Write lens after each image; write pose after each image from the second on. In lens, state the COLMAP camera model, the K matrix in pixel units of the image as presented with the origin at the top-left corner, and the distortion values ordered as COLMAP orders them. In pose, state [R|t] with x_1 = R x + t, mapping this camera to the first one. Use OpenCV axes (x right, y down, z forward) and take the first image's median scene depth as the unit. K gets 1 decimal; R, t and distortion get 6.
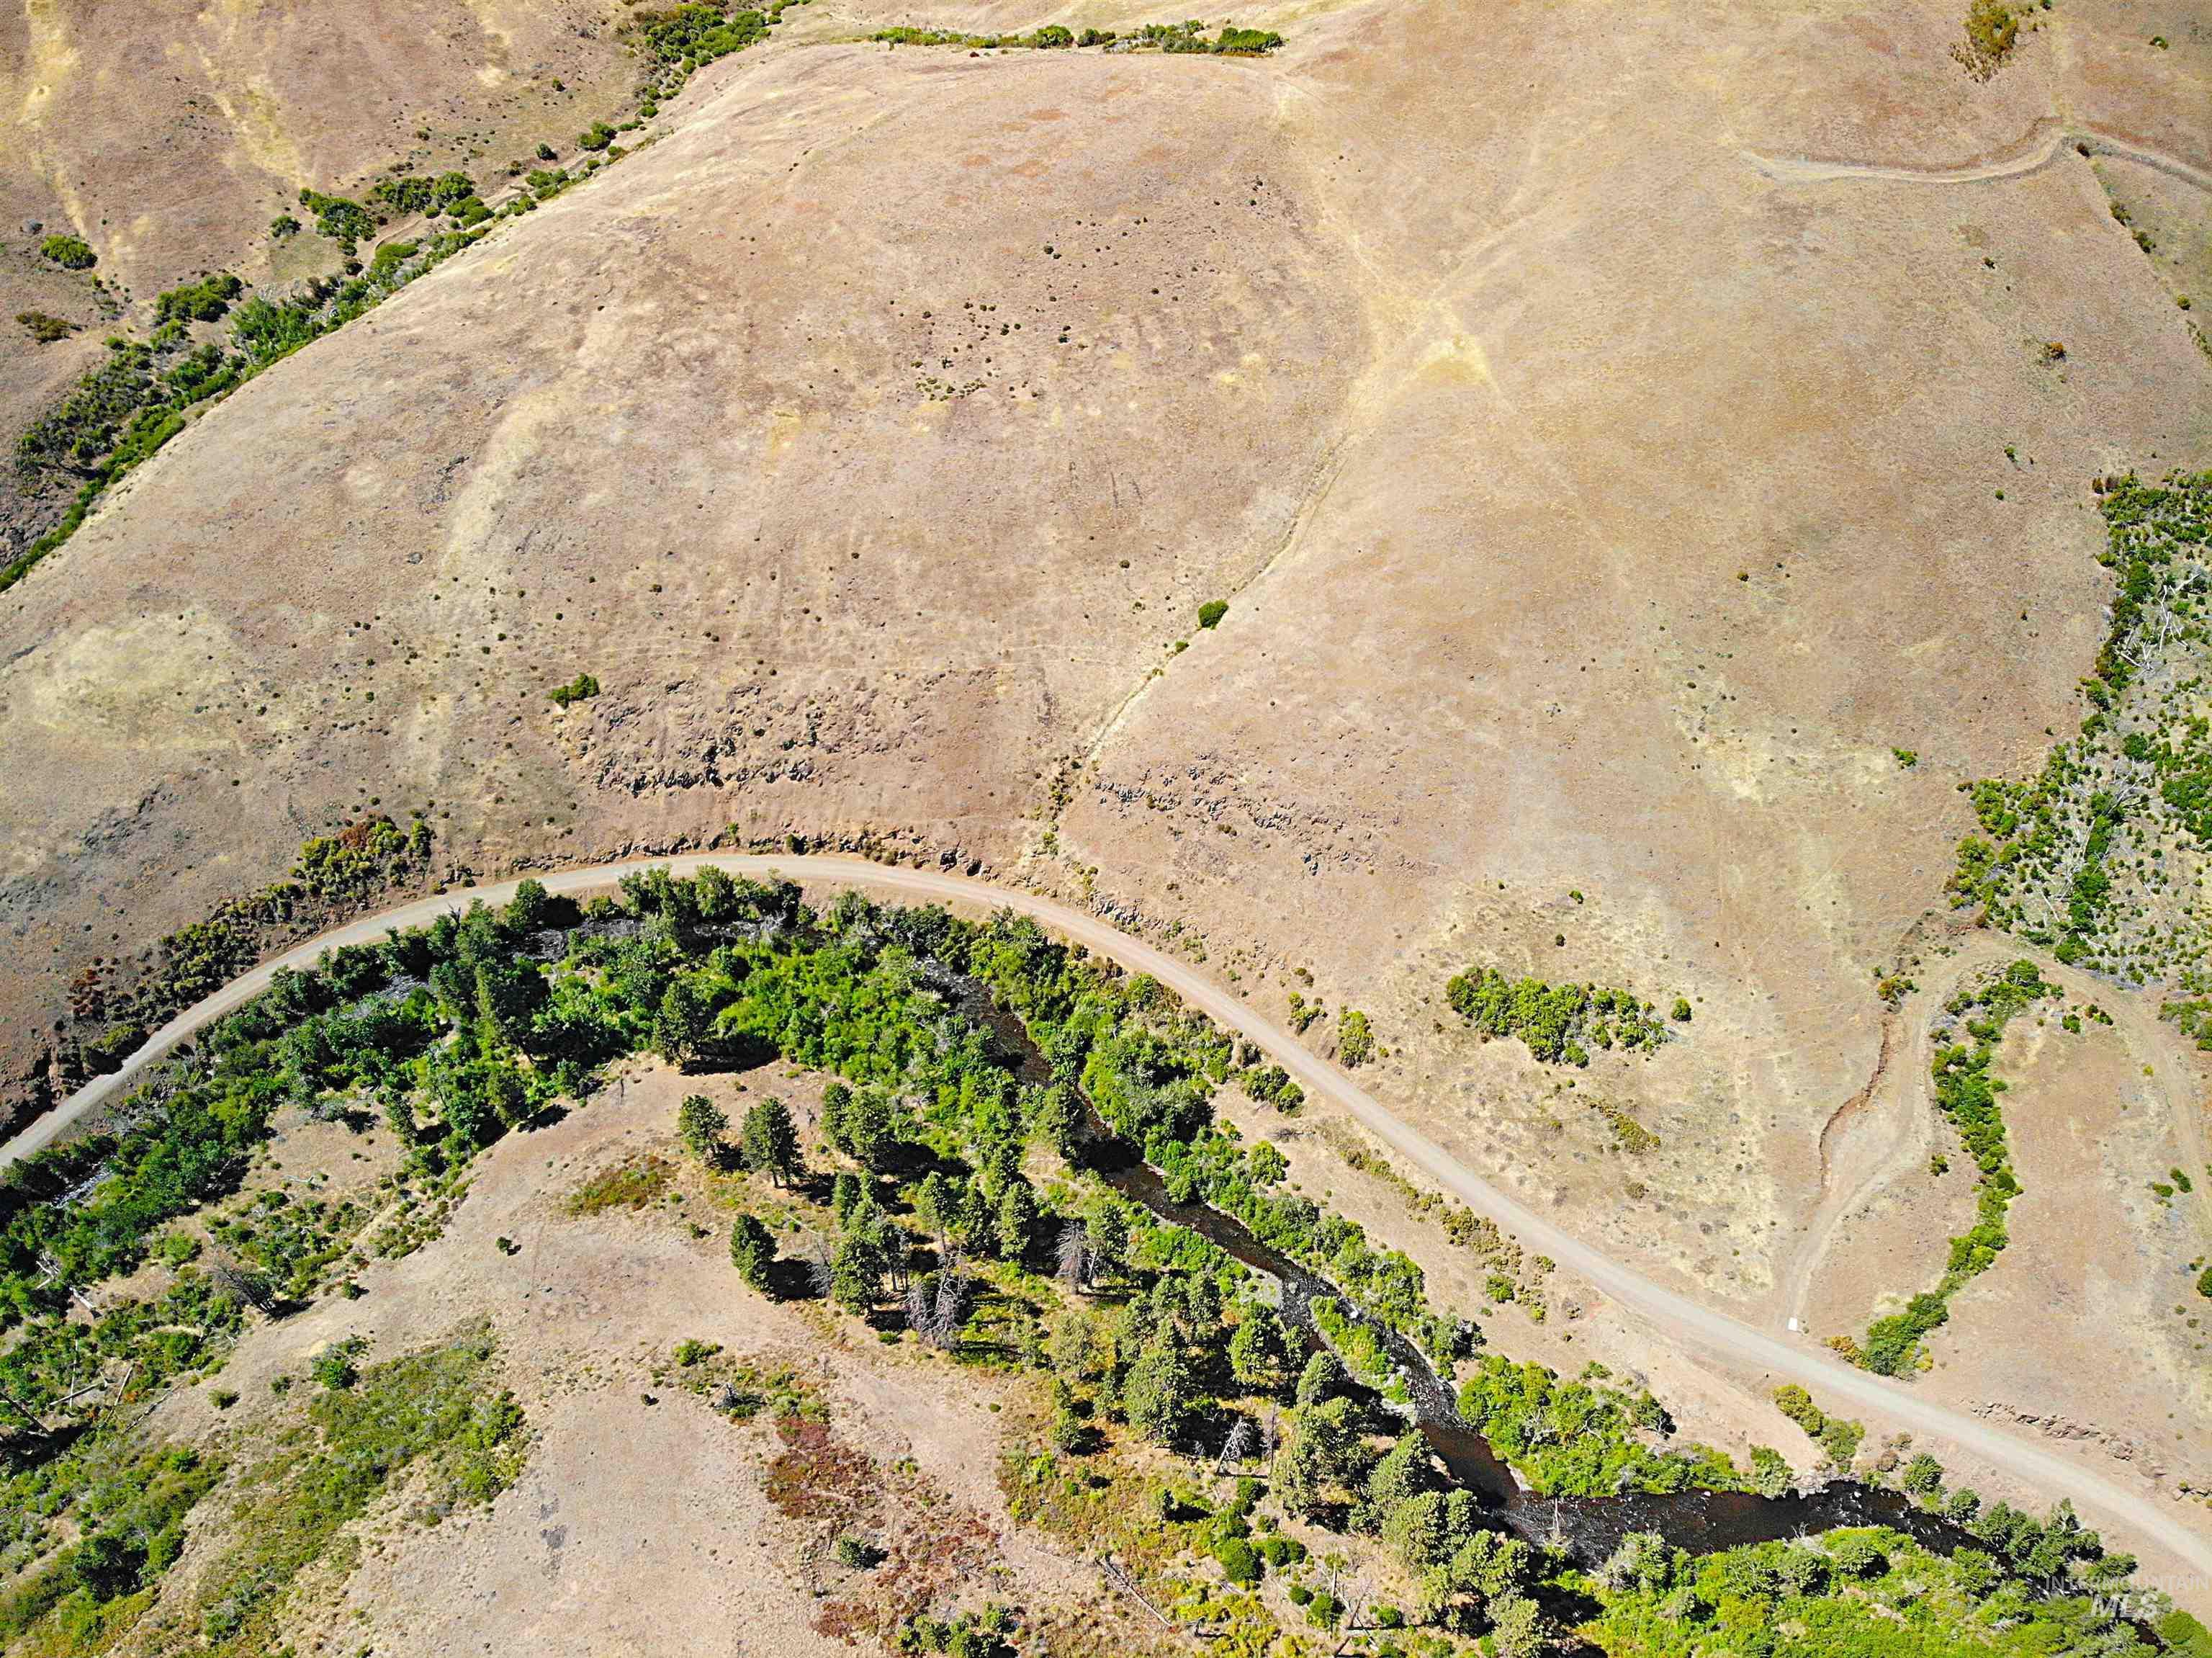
lens RADIAL K [[1619.1, 0, 1088.0], [0, 1619.1, 823.8], [0, 0, 1]] dist [0.060140, -0.169259]
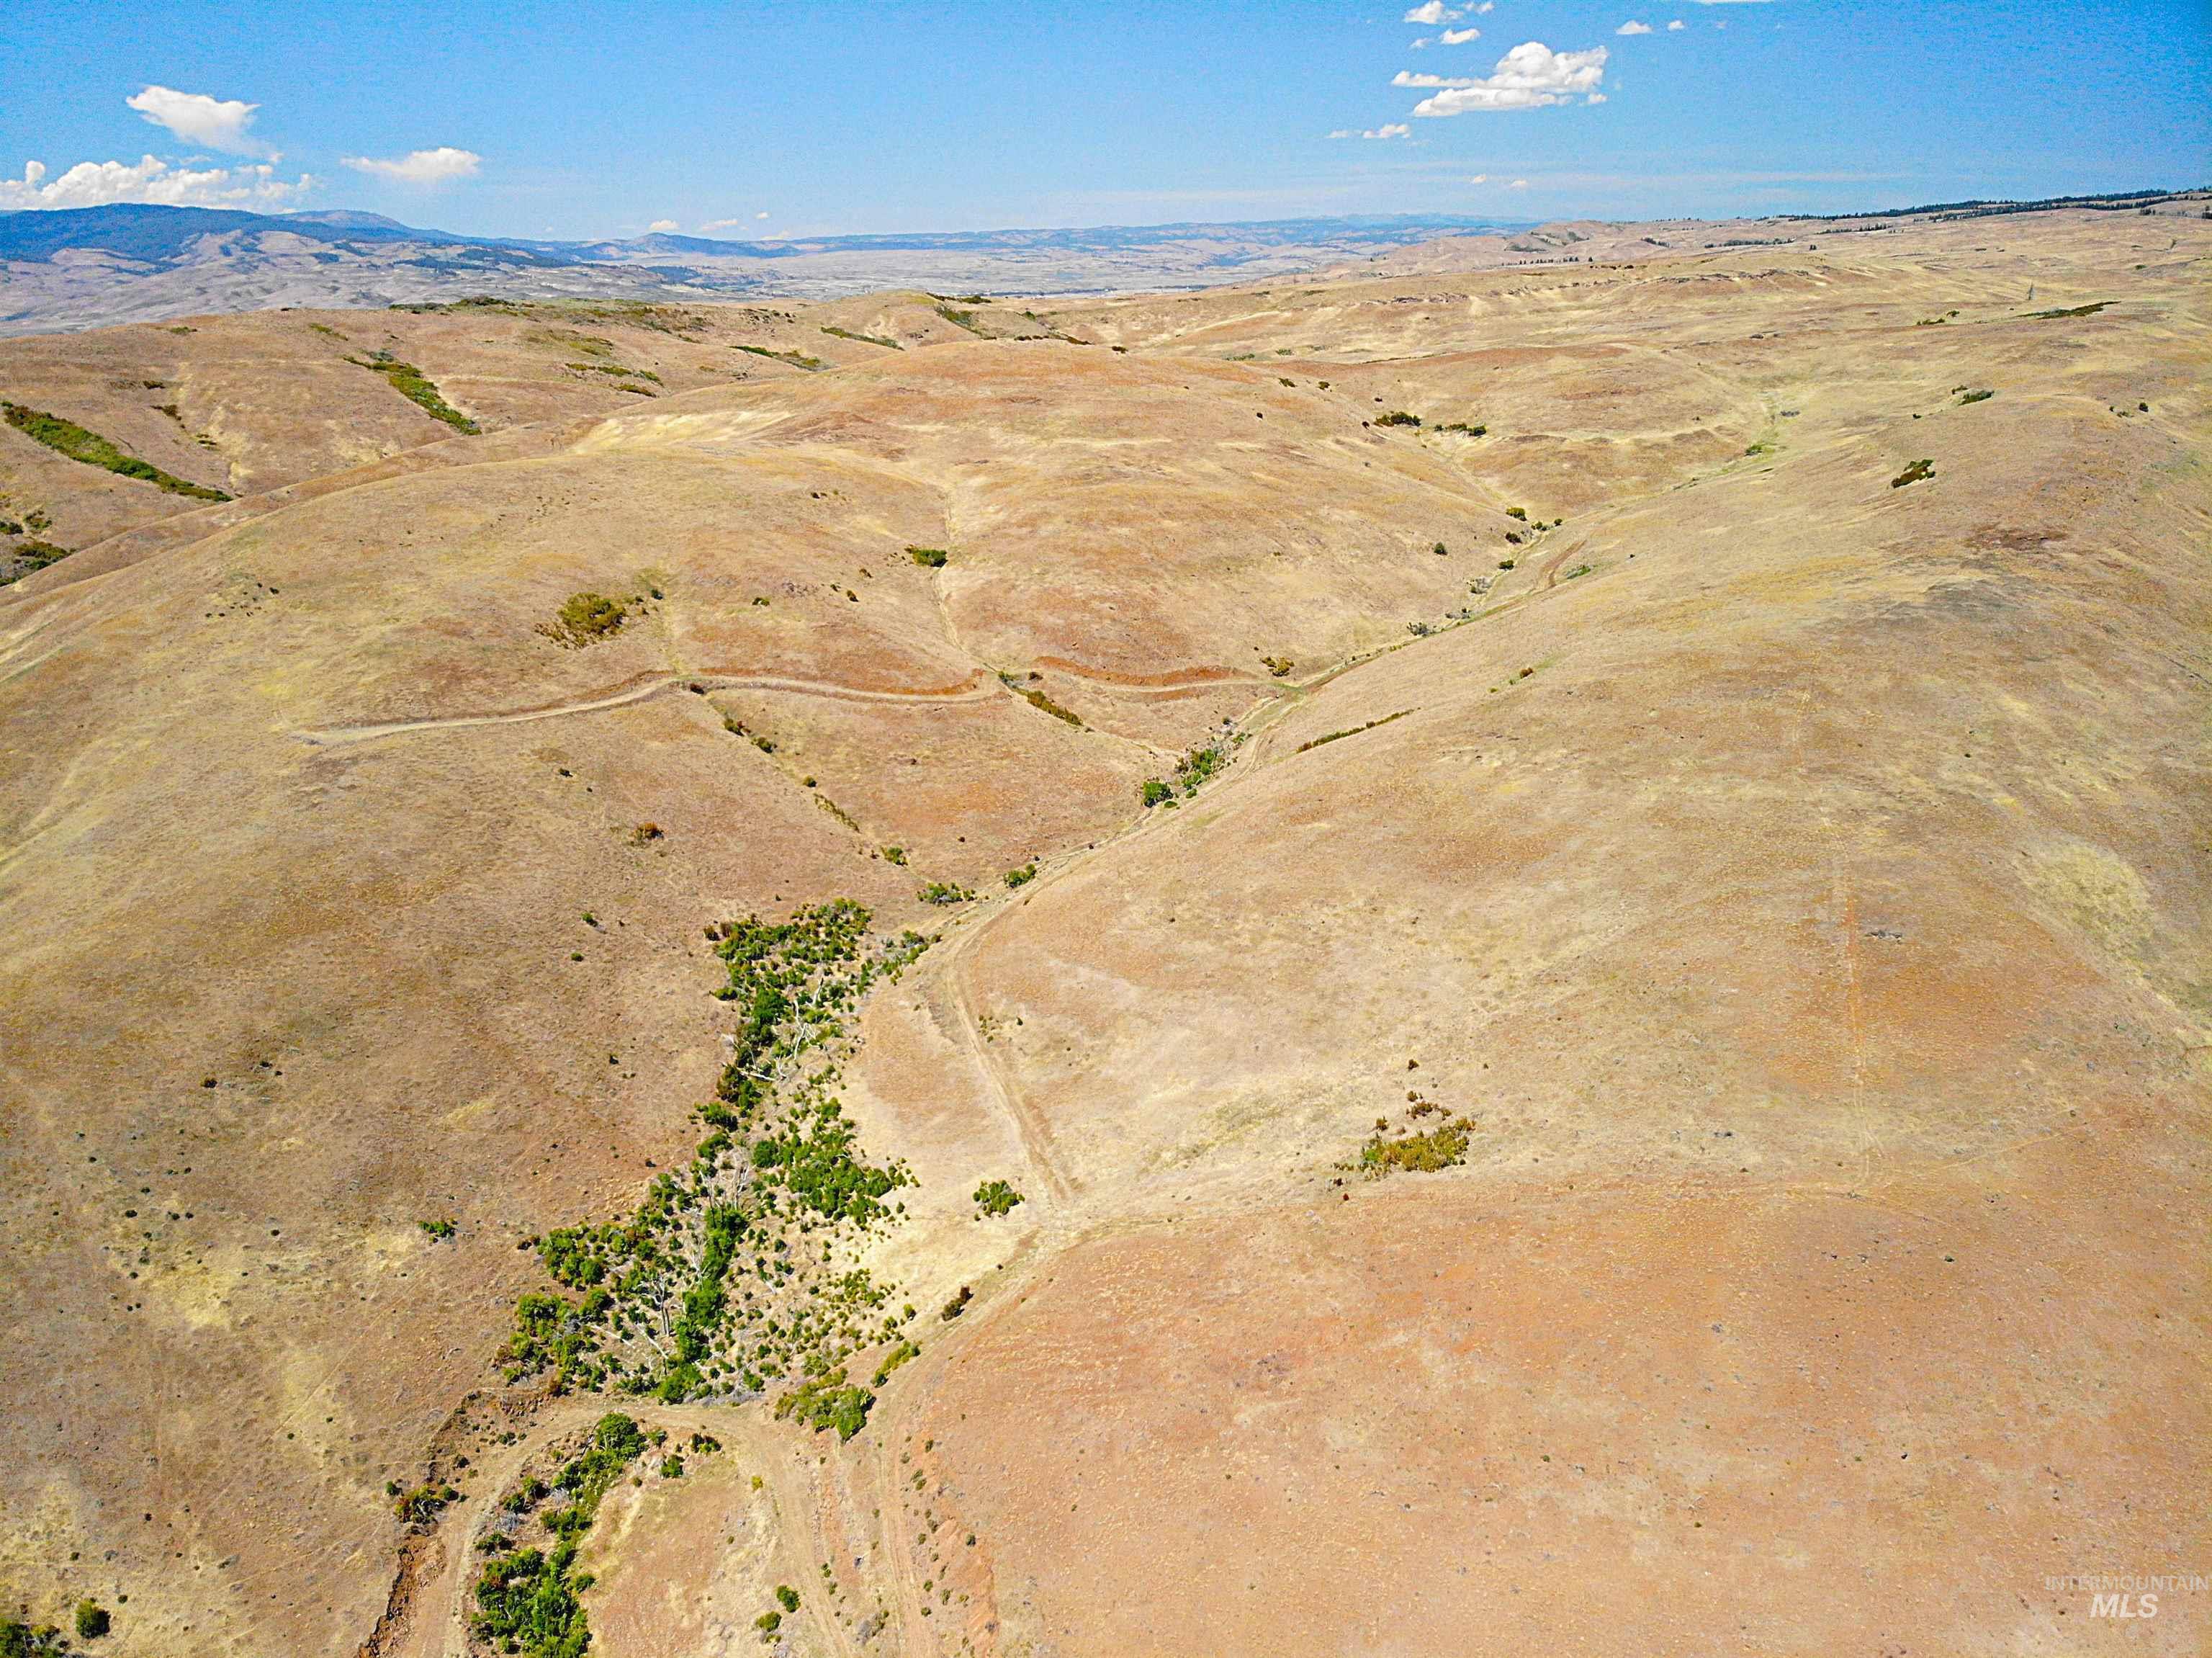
lens RADIAL K [[1619.1, 0, 1084.9], [0, 1619.1, 835.0], [0, 0, 1]] dist [0.060140, -0.169259]
pose [[0.873907, -0.158924, 0.459380, 0.443046], [0.368540, 0.832847, -0.412969, 0.248037], [-0.316963, 0.530196, 0.786401, 0.161471]]
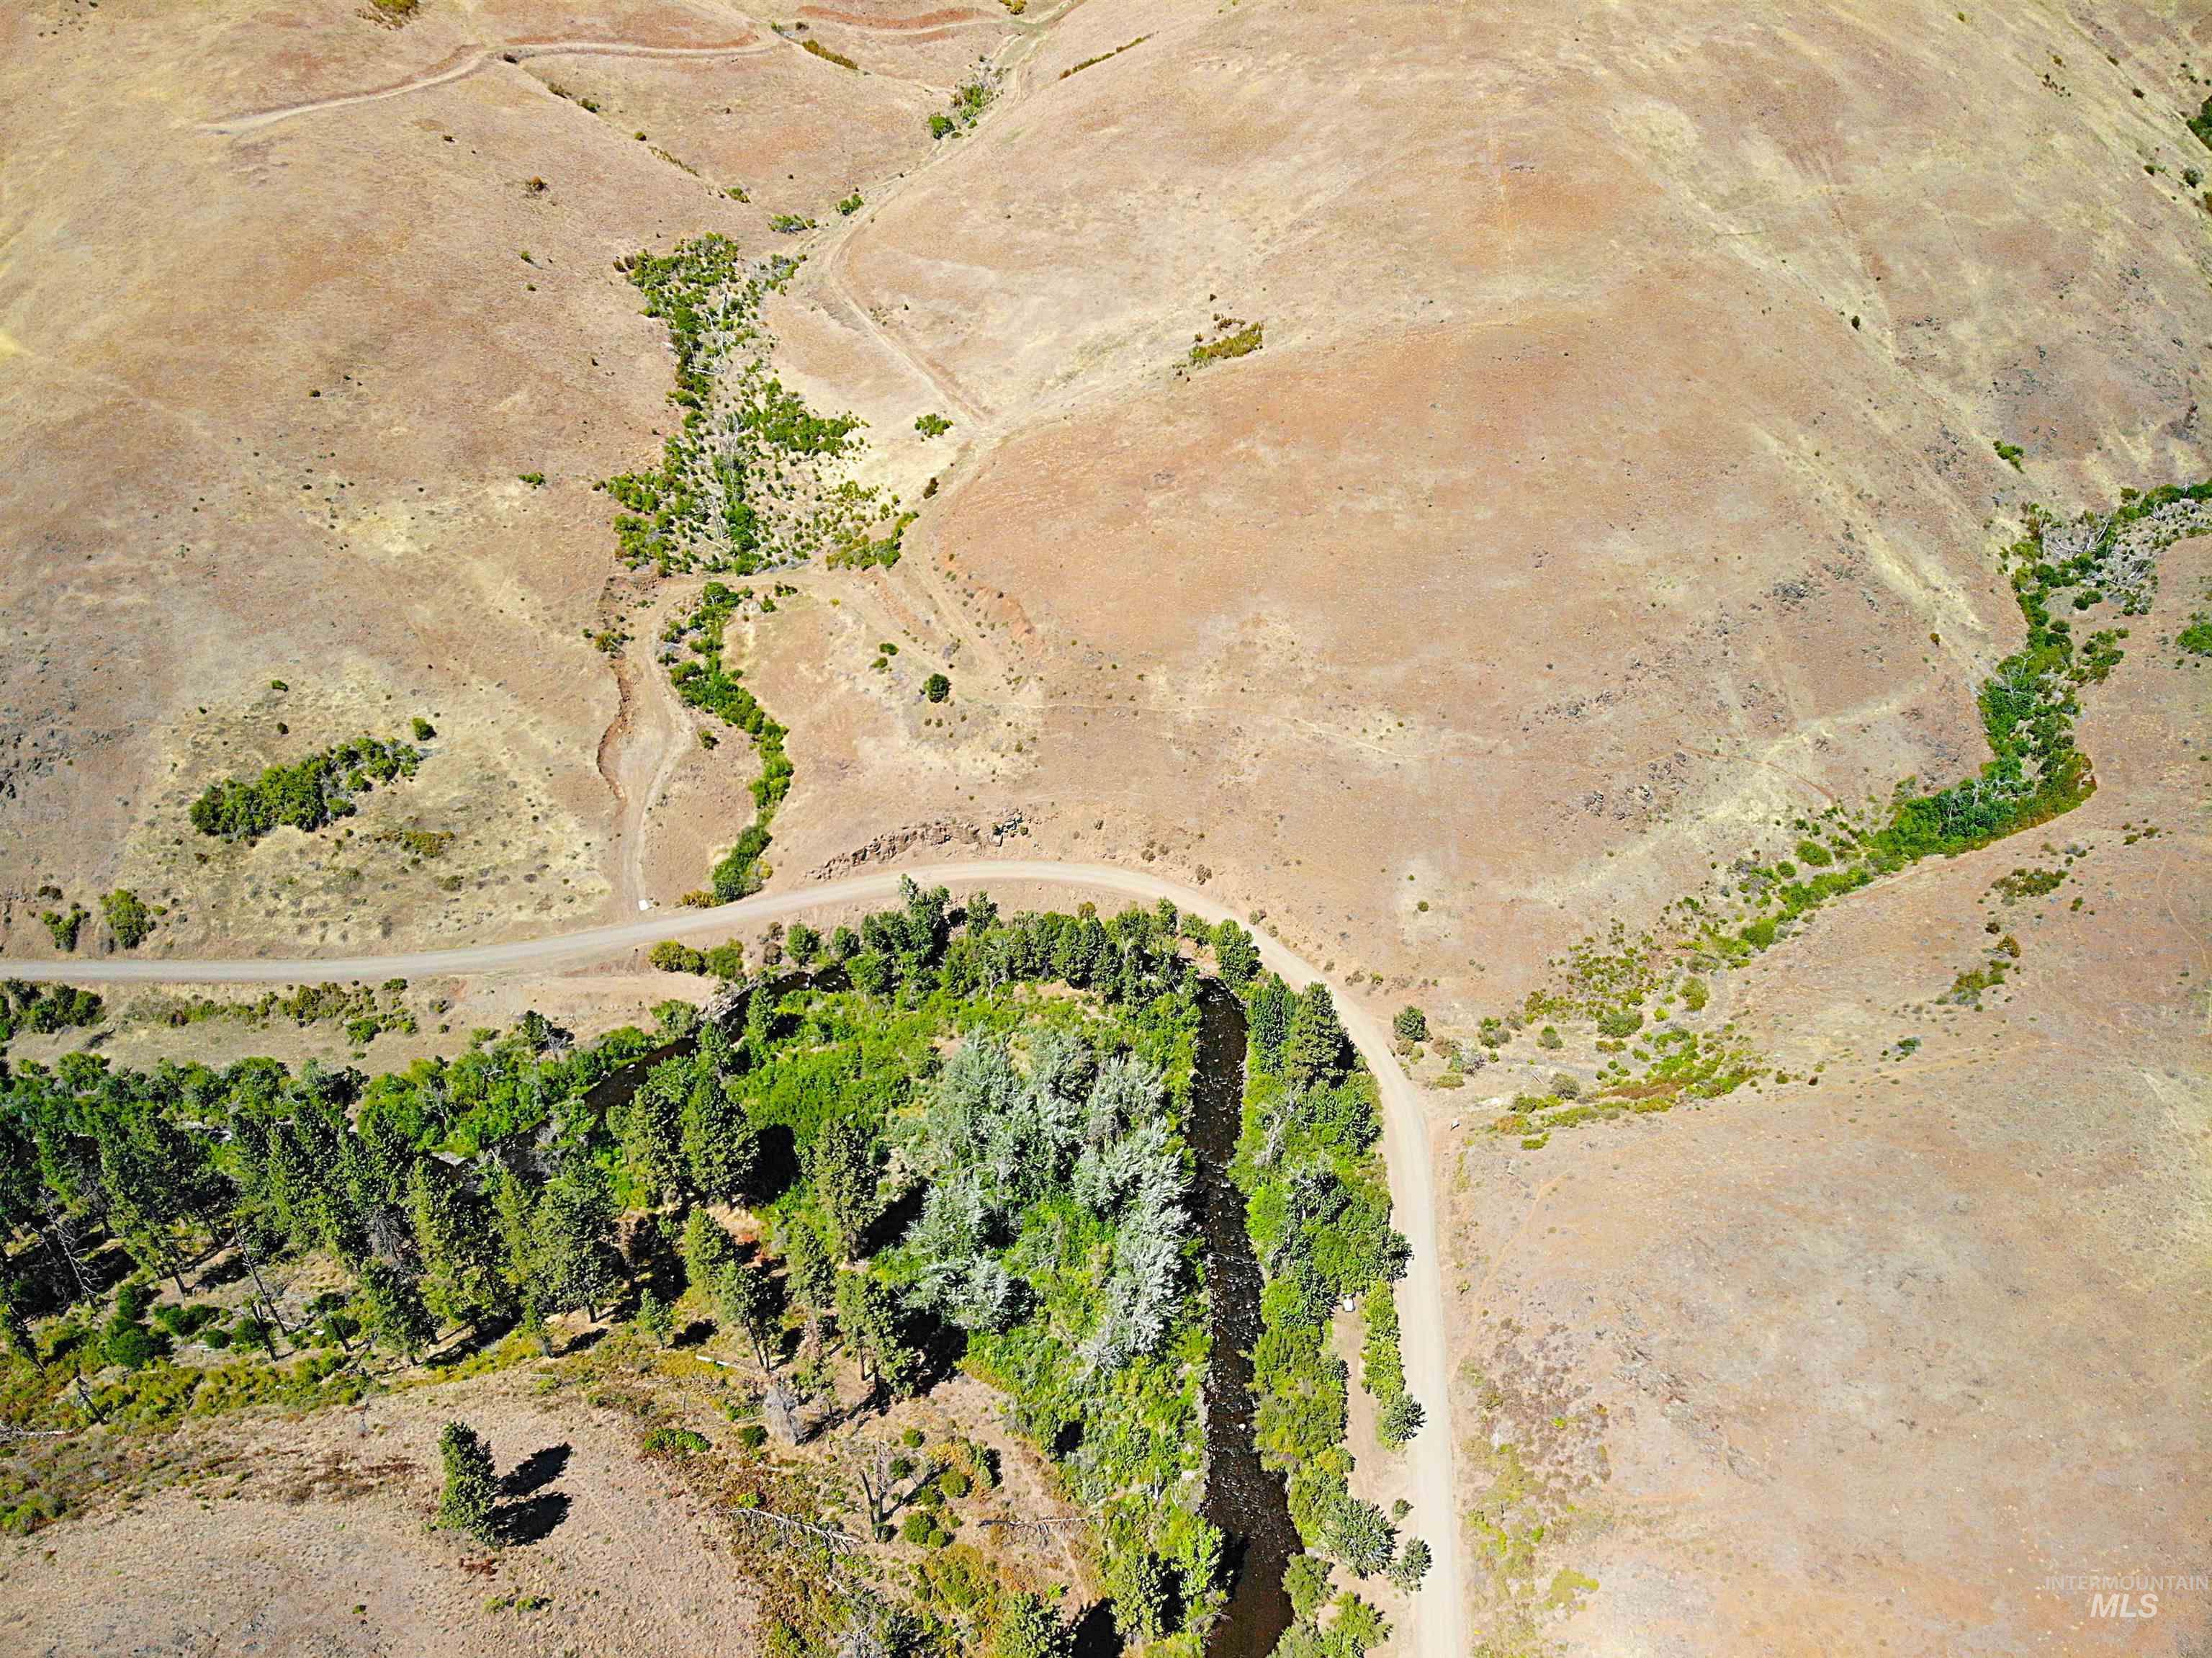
lens RADIAL K [[1619.1, 0, 1093.3], [0, 1619.1, 836.8], [0, 0, 1]] dist [0.060140, -0.169259]
pose [[0.730114, -0.431013, 0.530246, 0.095984], [0.516552, 0.856118, -0.015358, 0.373197], [-0.447334, 0.285112, 0.847705, -0.021162]]
